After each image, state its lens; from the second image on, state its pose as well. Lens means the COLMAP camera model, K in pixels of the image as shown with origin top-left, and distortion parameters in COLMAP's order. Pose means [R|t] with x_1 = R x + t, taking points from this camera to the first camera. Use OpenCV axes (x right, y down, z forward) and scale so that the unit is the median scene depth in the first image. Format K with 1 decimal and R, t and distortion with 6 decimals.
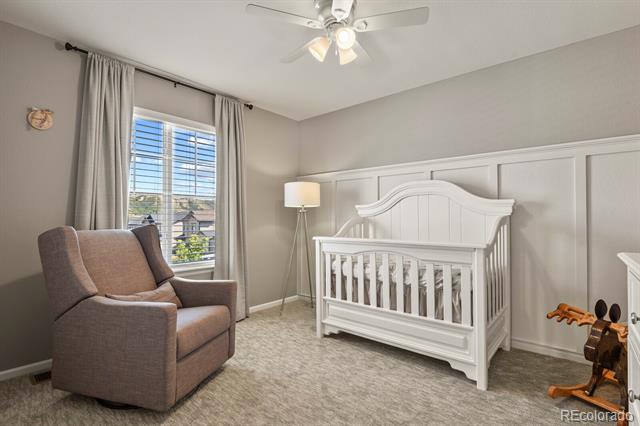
lens RADIAL K [[313.4, 0, 322.3], [0, 313.4, 220.4], [0, 0, 1]] dist [-0.000422, -0.011142]
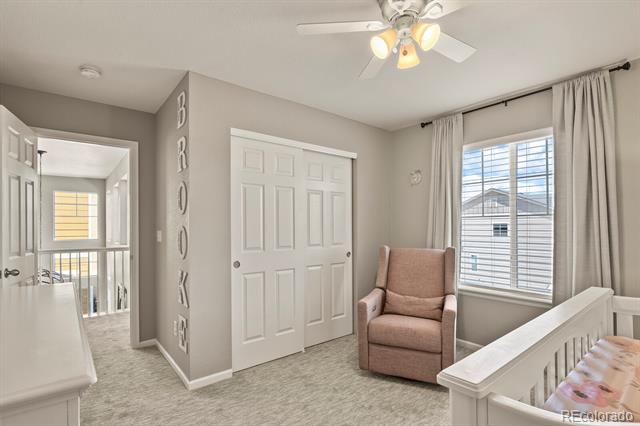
lens RADIAL K [[313.5, 0, 320.0], [0, 313.5, 229.9], [0, 0, 1]] dist [-0.000456, -0.011246]
pose [[-0.179934, 0.000619, -0.983678, 0.708221], [0.003874, 0.999992, -0.000079, -0.052218], [0.983671, -0.003825, -0.179935, 0.730867]]
